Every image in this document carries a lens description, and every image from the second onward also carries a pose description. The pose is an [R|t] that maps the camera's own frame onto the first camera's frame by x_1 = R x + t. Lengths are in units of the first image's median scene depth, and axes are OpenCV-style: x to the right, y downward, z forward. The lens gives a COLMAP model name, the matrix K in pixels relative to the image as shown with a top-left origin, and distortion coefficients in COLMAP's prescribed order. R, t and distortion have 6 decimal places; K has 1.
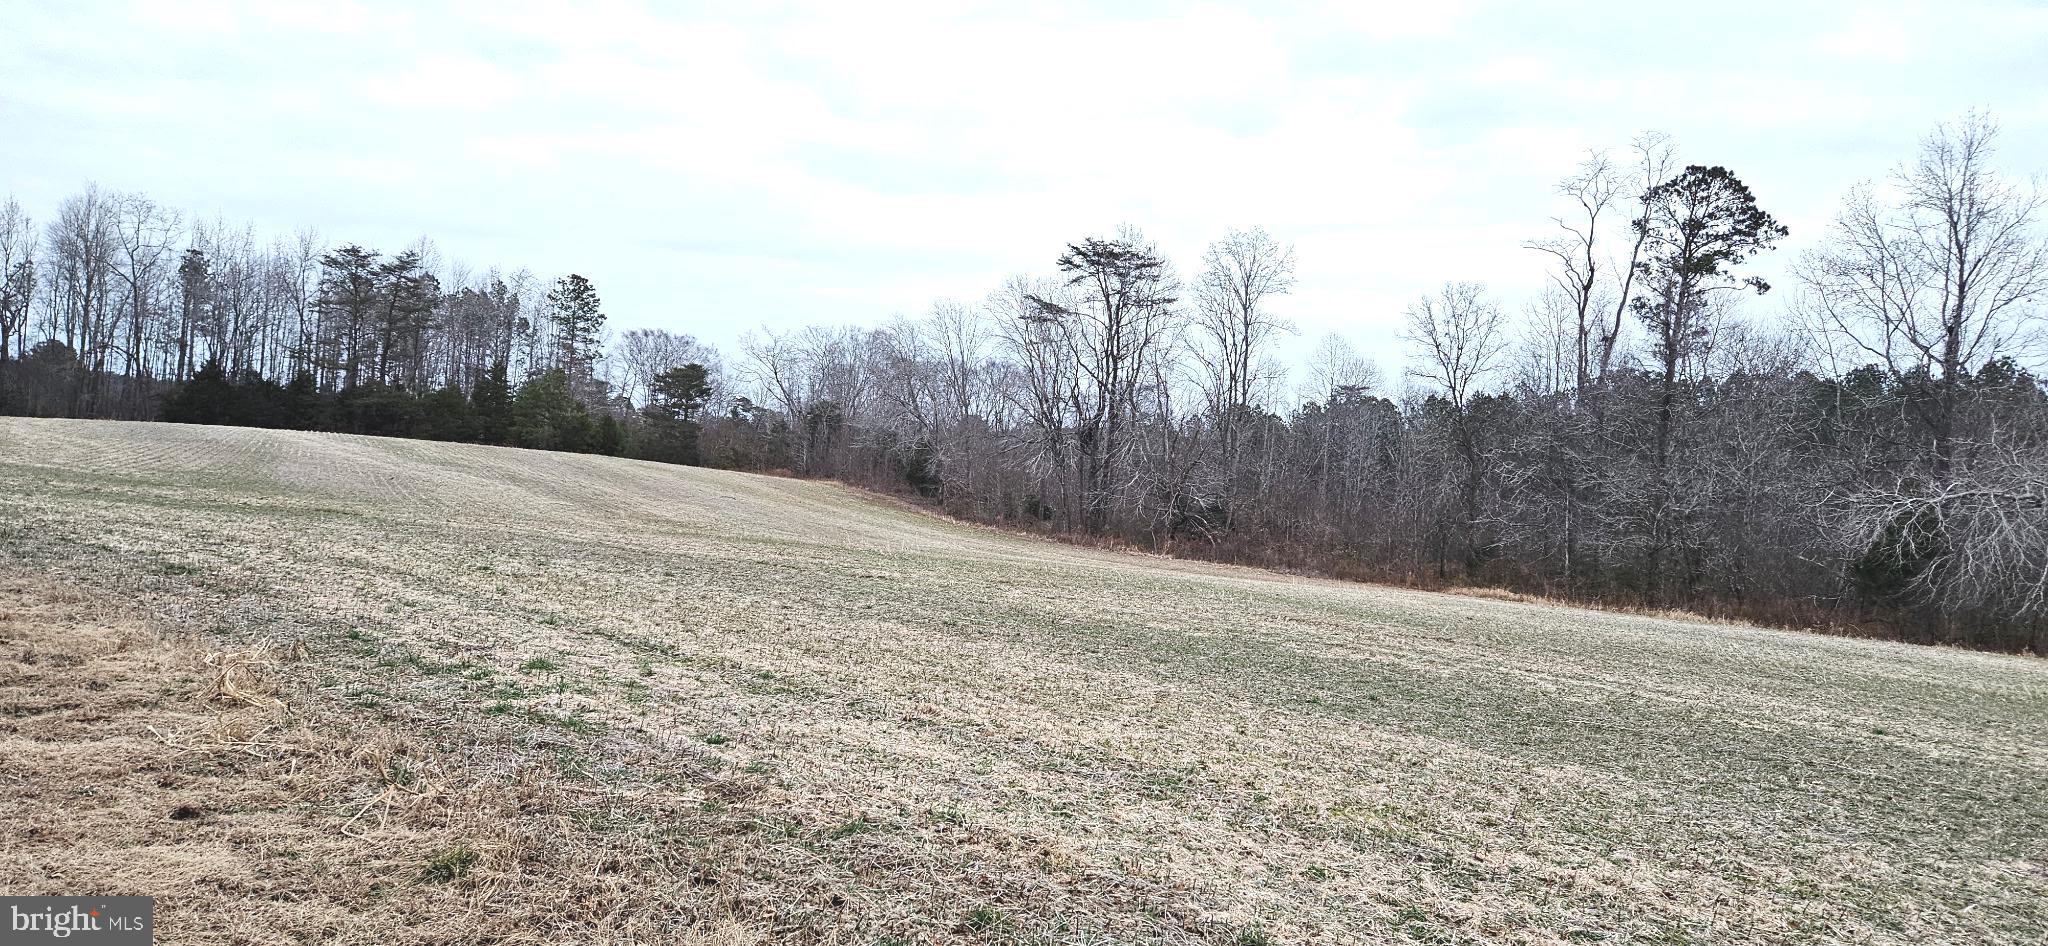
lens RADIAL K [[1382.6, 0, 1024.7], [0, 1382.6, 482.5], [0, 0, 1]] dist [0.069783, -0.050595]
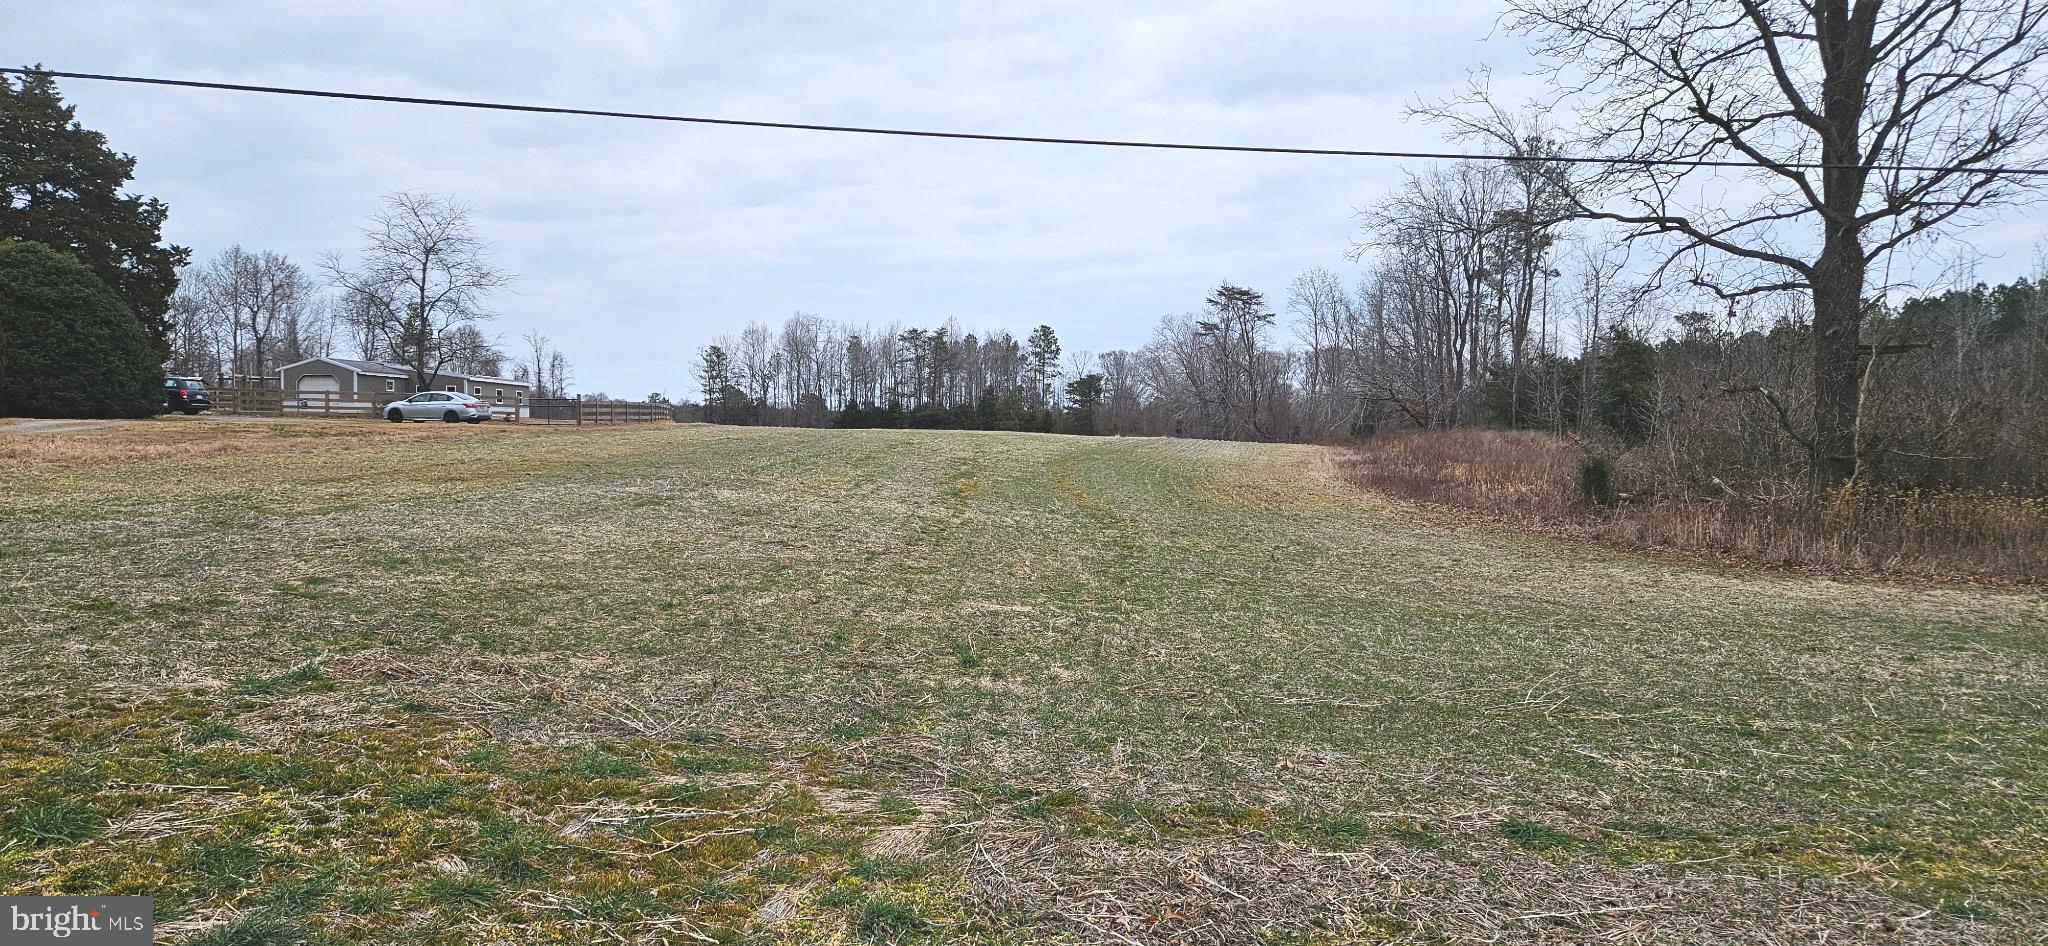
lens RADIAL K [[1382.6, 0, 1024.2], [0, 1382.6, 480.3], [0, 0, 1]] dist [0.069783, -0.050595]
pose [[0.884345, -0.061030, -0.462827, 0.454027], [0.062122, 0.997985, -0.012898, 0.057684], [0.462682, -0.017345, 0.886355, -0.509952]]
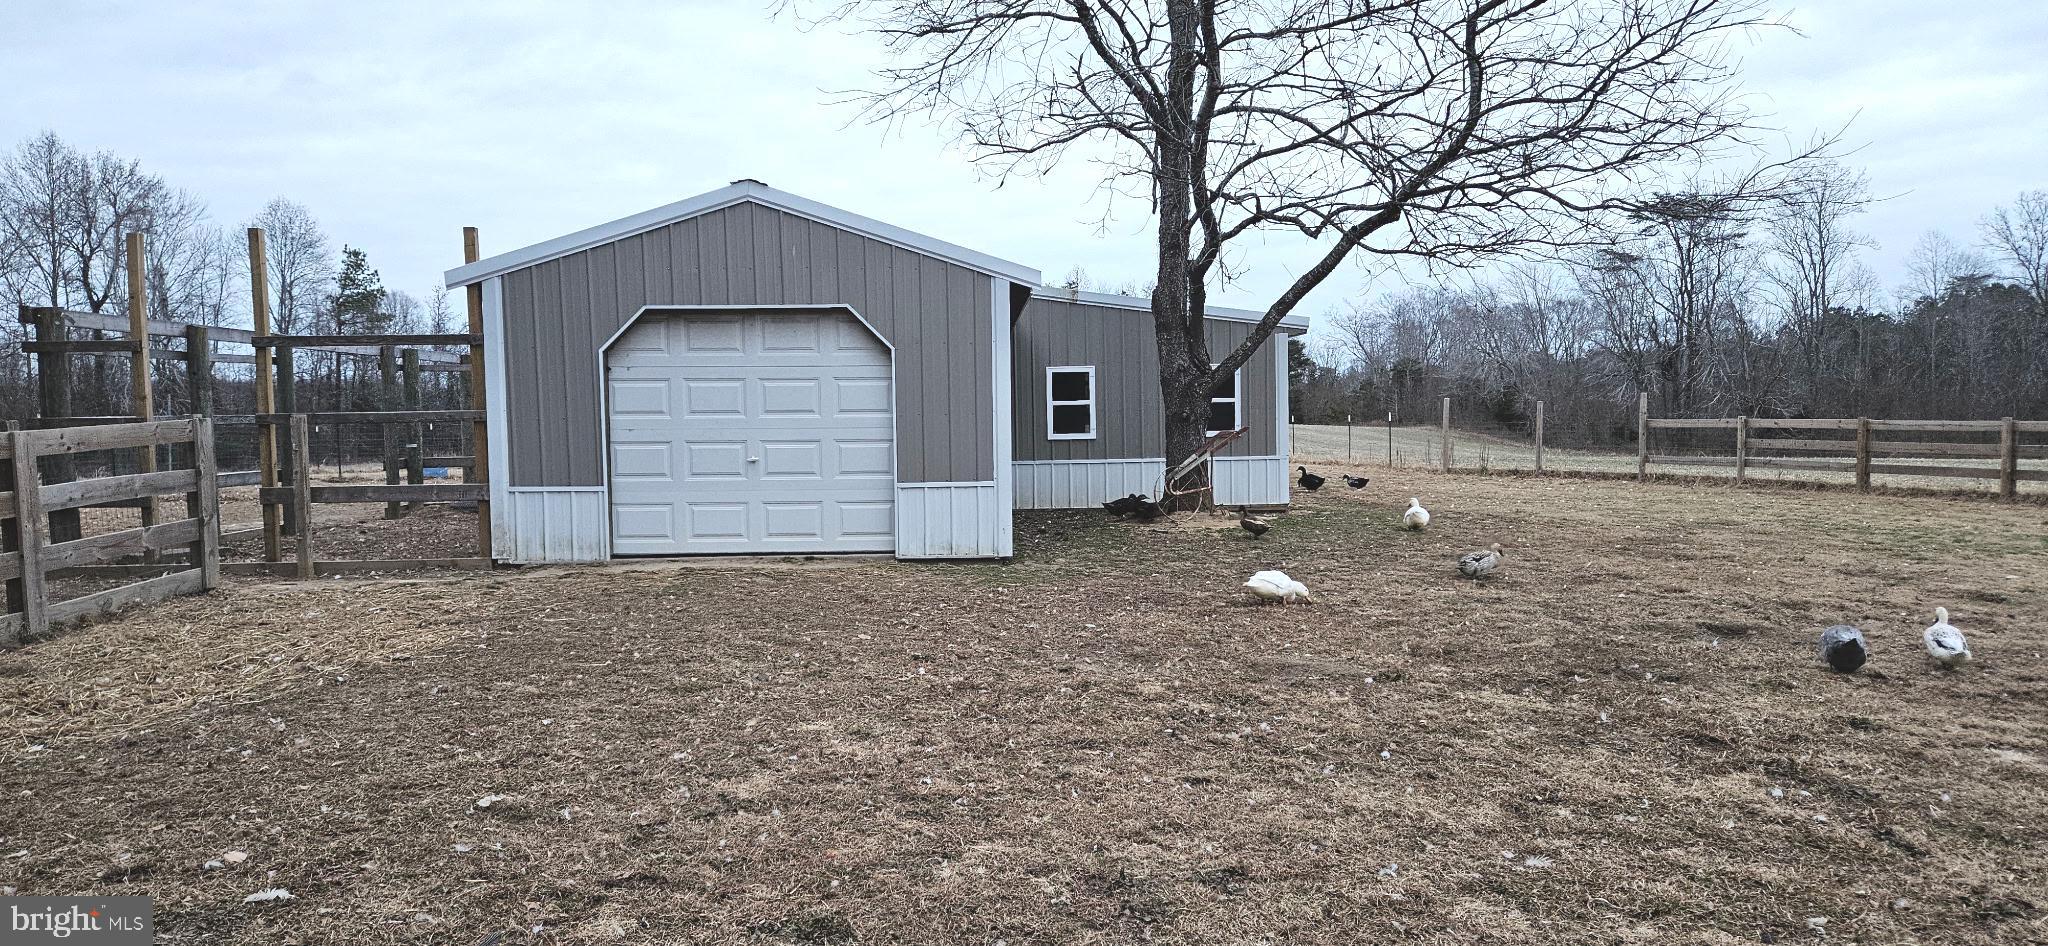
lens RADIAL K [[1382.6, 0, 1011.6], [0, 1382.6, 495.6], [0, 0, 1]] dist [0.069783, -0.050595]
pose [[0.920971, -0.075468, -0.382252, -0.014726], [0.090798, 0.995622, 0.022198, -0.000369], [0.378903, -0.055151, 0.923792, -0.212861]]
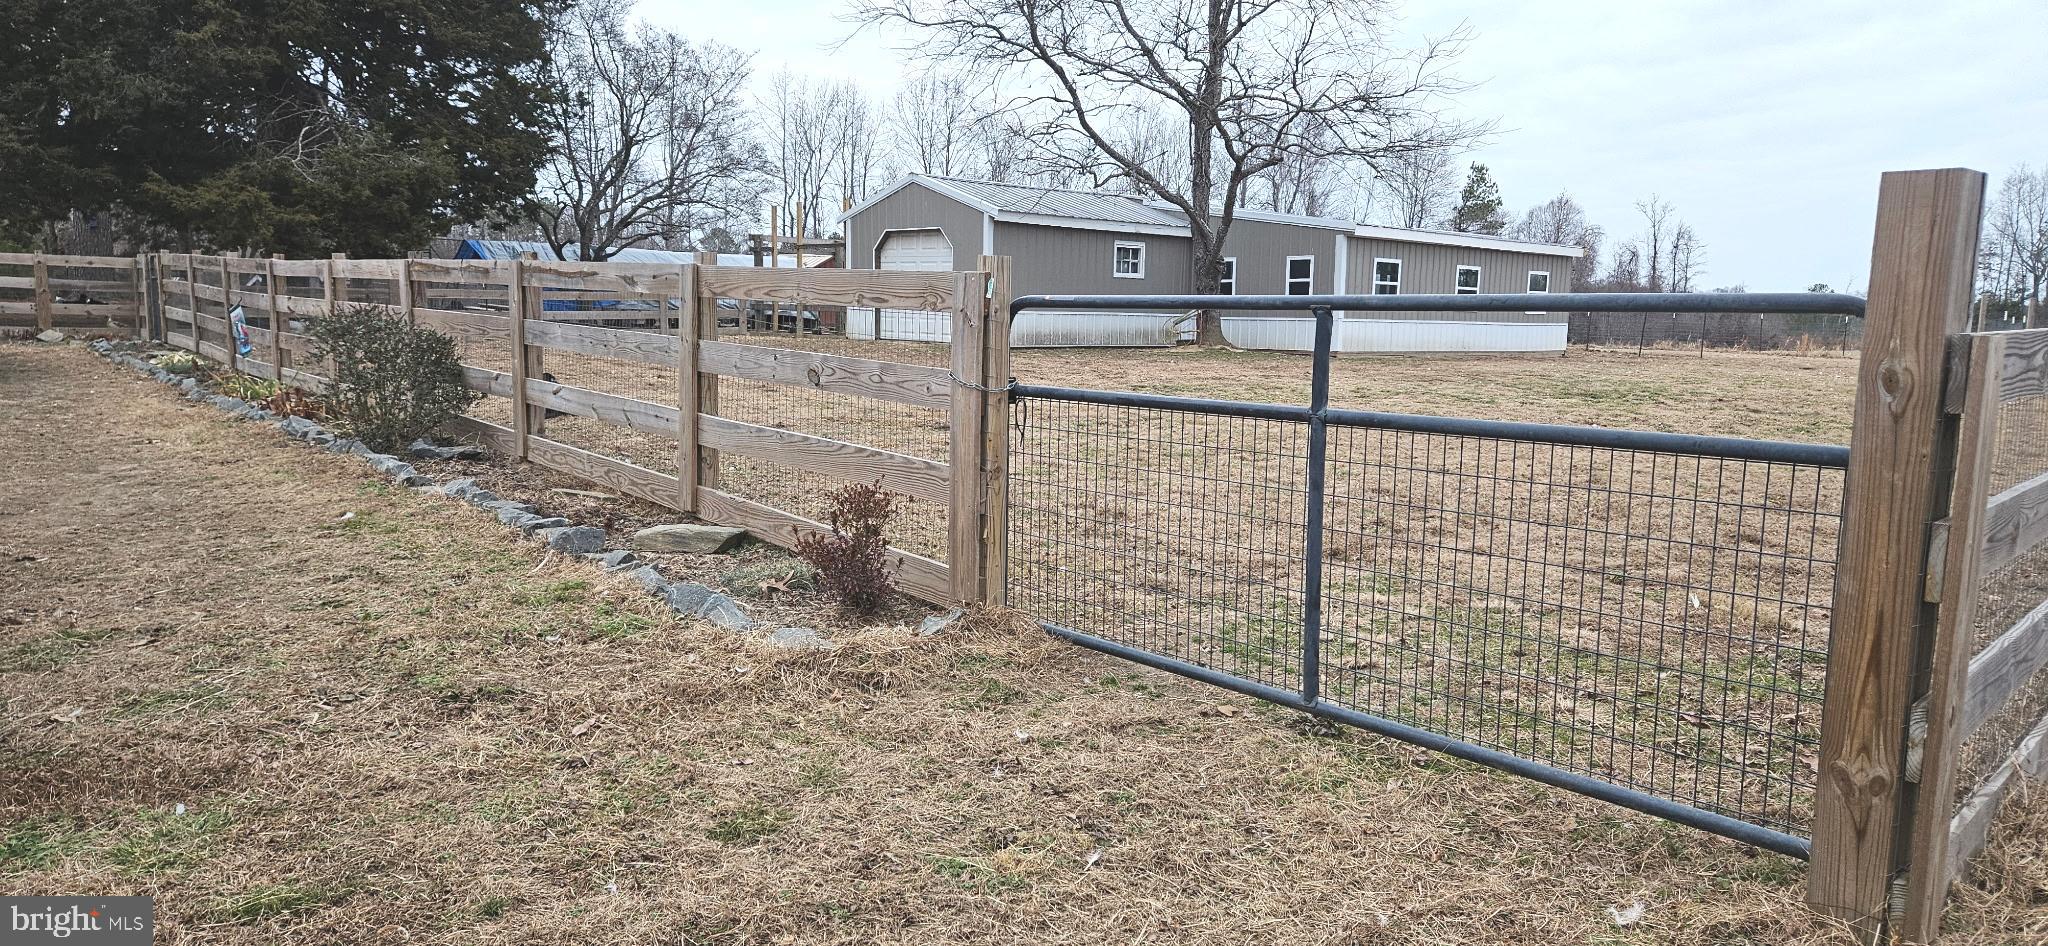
lens RADIAL K [[1382.6, 0, 1012.8], [0, 1382.6, 501.5], [0, 0, 1]] dist [0.069783, -0.050595]
pose [[0.320907, 0.048280, -0.945879, 0.128686], [-0.000035, 0.998700, 0.050964, 0.017196], [0.947111, -0.016321, 0.320491, -0.190368]]
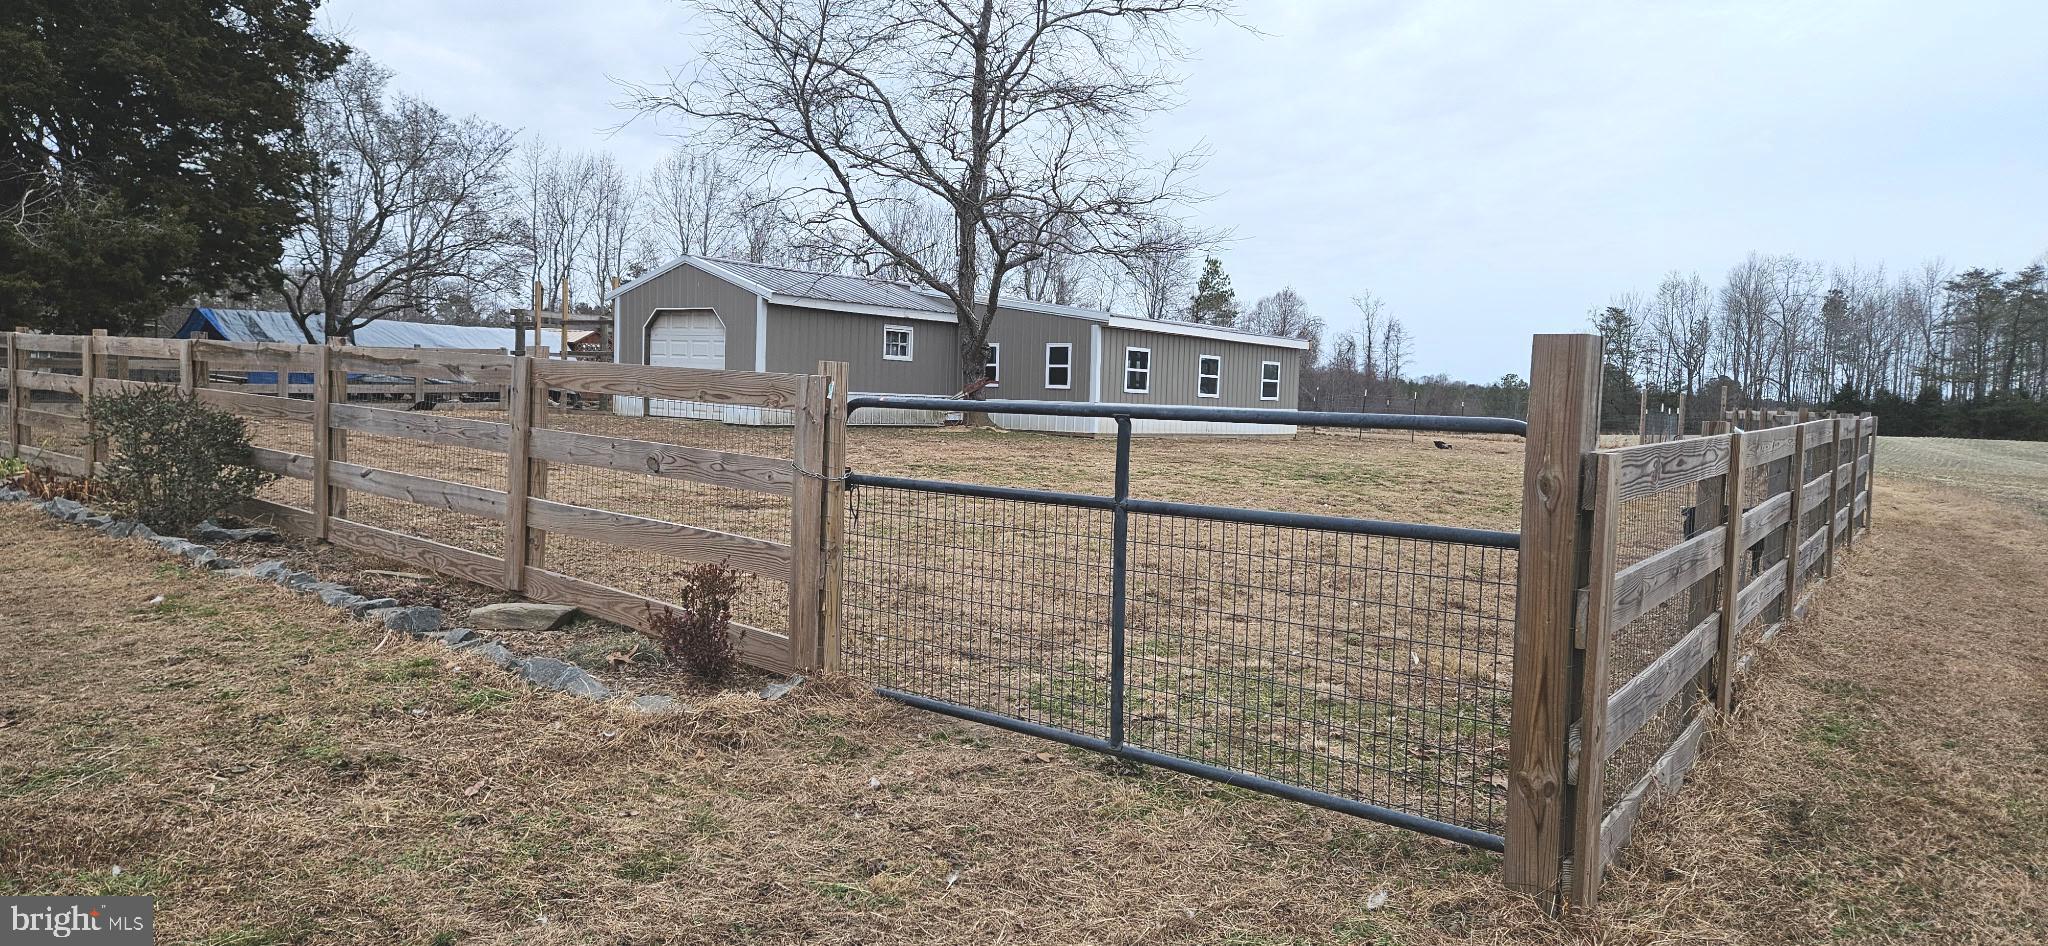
lens RADIAL K [[1382.6, 0, 991.2], [0, 1382.6, 478.5], [0, 0, 1]] dist [0.069783, -0.050595]
pose [[0.468281, -0.017165, -0.883413, 0.133125], [-0.000313, 0.999808, -0.019592, 0.016857], [0.883580, 0.009451, 0.468185, -0.194864]]
